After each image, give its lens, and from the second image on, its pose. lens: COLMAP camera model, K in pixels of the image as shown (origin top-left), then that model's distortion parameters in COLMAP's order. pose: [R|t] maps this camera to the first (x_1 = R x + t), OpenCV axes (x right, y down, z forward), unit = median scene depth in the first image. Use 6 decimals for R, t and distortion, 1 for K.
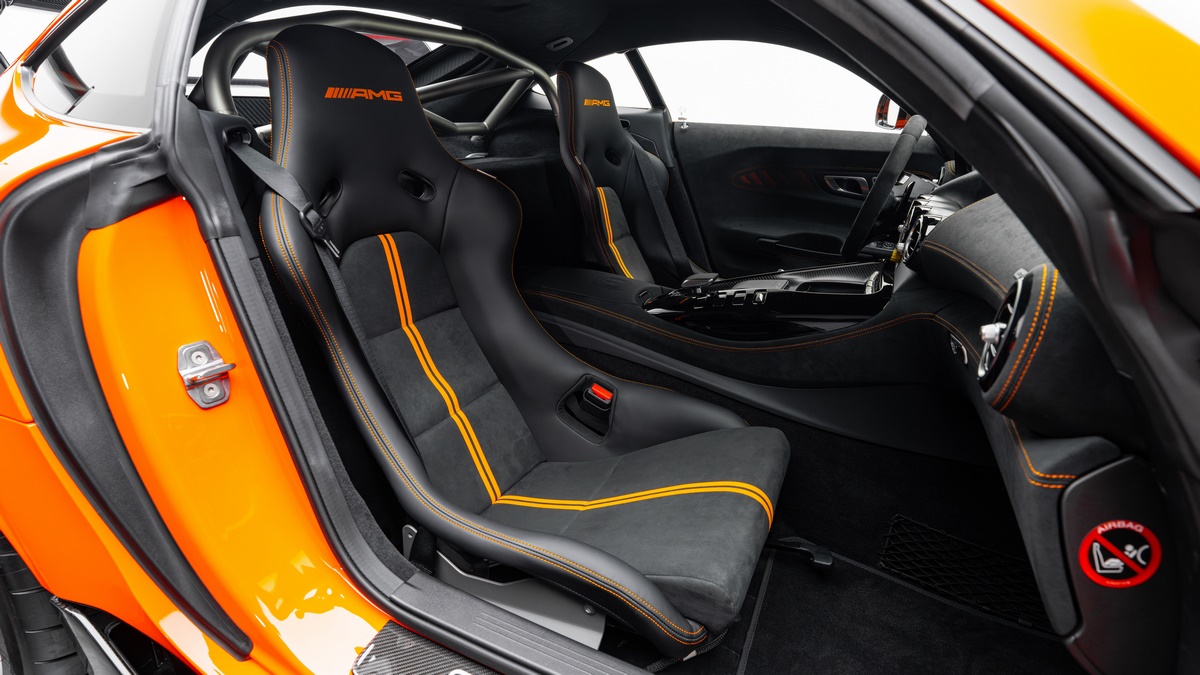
lens RADIAL K [[624.7, 0, 600.0], [0, 624.7, 337.5], [0, 0, 1]] dist [-0.066839, 0.033497]
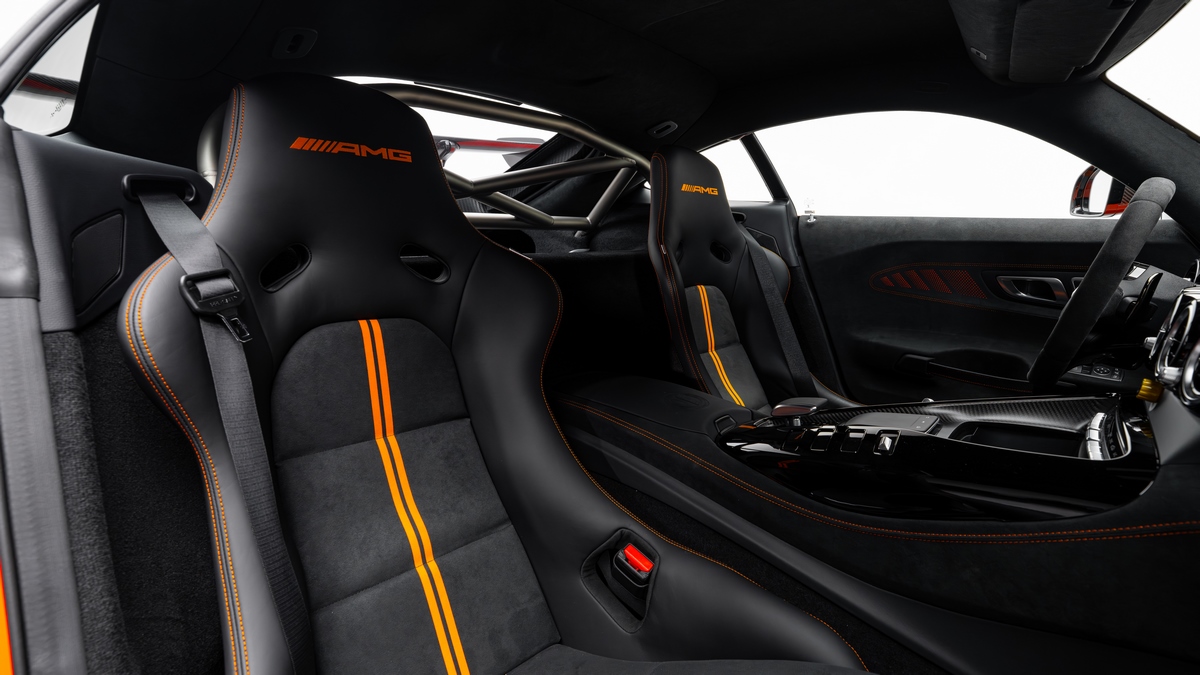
lens RADIAL K [[560.4, 0, 602.9], [0, 560.4, 336.7], [0, 0, 1]] dist [-0.074557, 0.028940]
pose [[0.959325, 0.043724, -0.278897, 0.109477], [-0.092247, 0.982252, -0.163313, -0.043740], [0.266807, 0.182398, 0.946333, 0.315774]]
